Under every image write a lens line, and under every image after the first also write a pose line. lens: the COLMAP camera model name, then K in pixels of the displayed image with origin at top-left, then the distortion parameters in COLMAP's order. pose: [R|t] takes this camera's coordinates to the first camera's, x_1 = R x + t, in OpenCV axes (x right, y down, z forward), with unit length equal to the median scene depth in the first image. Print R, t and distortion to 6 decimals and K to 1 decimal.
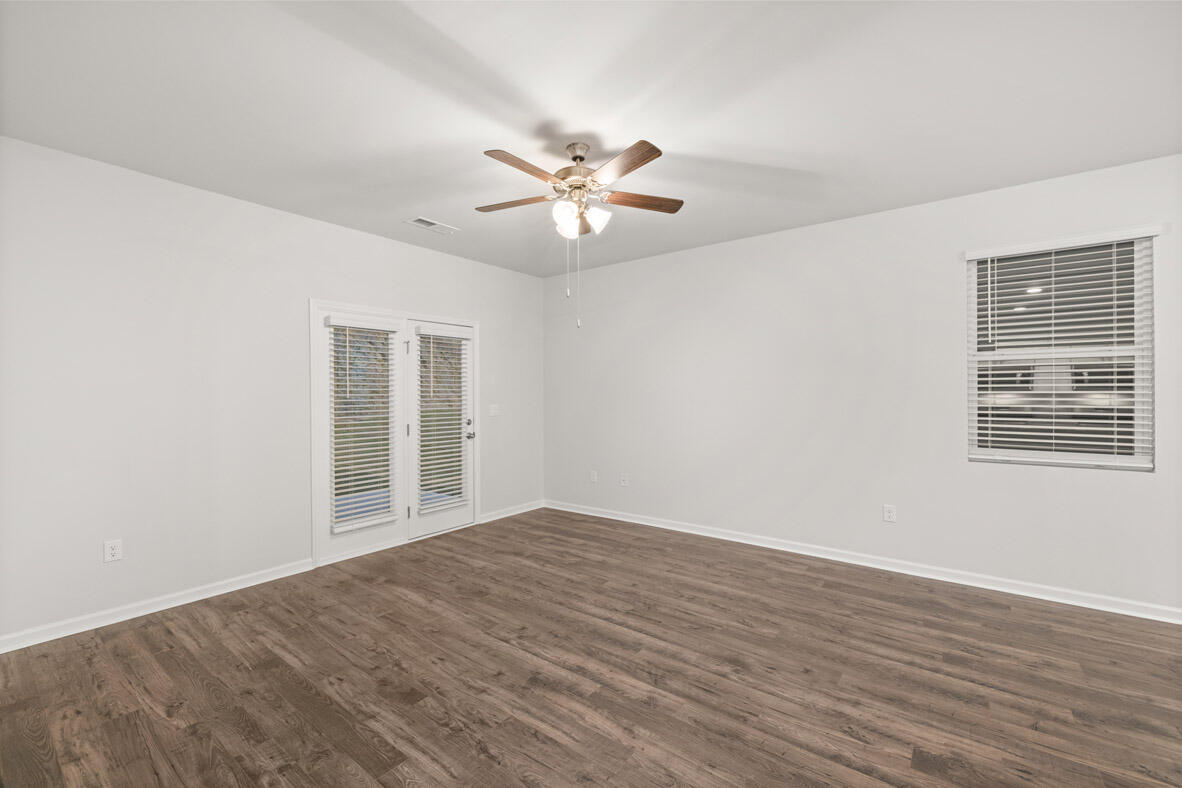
lens RADIAL K [[493.7, 0, 589.9], [0, 493.7, 394.4], [0, 0, 1]] dist [-0.001892, -0.000085]
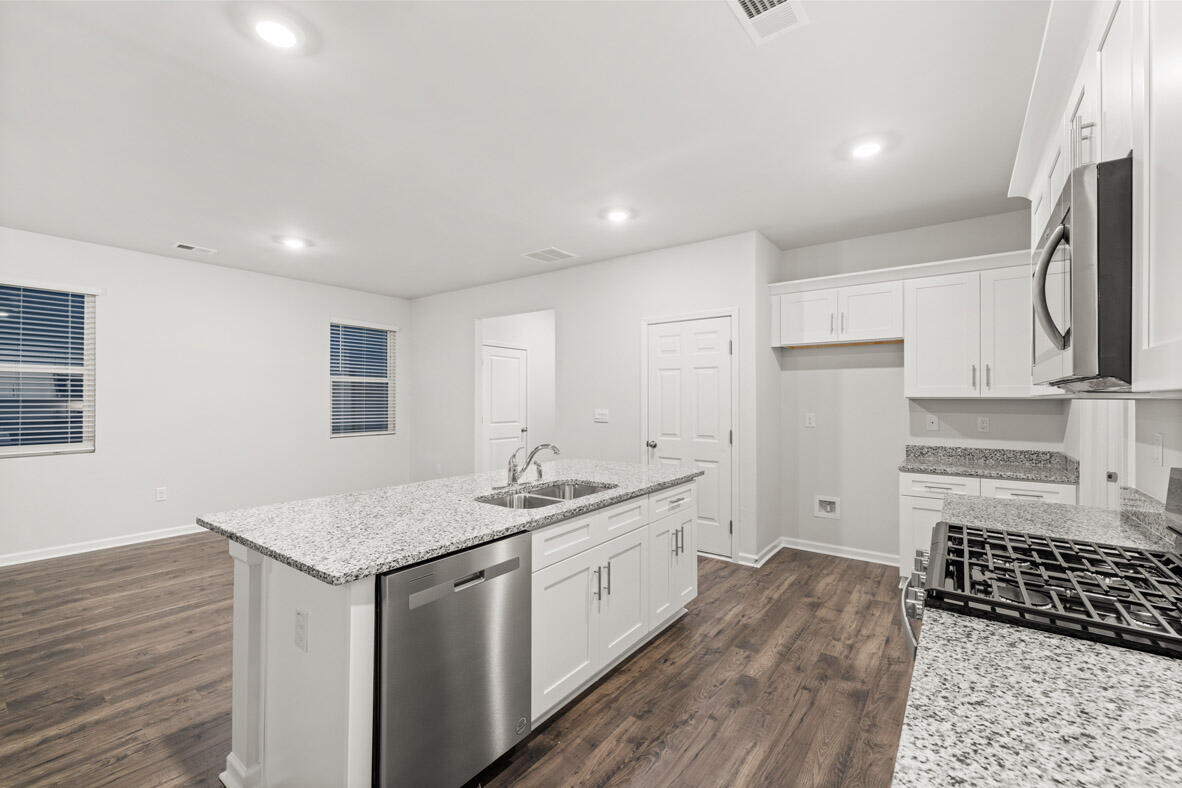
lens RADIAL K [[493.6, 0, 588.8], [0, 493.6, 397.0], [0, 0, 1]] dist [-0.004245, -0.000324]
pose [[-0.010542, 0.008458, 0.999909, -0.365411], [0.000398, 0.999964, -0.008454, 0.002946], [-0.999944, 0.000309, -0.010545, -0.484825]]
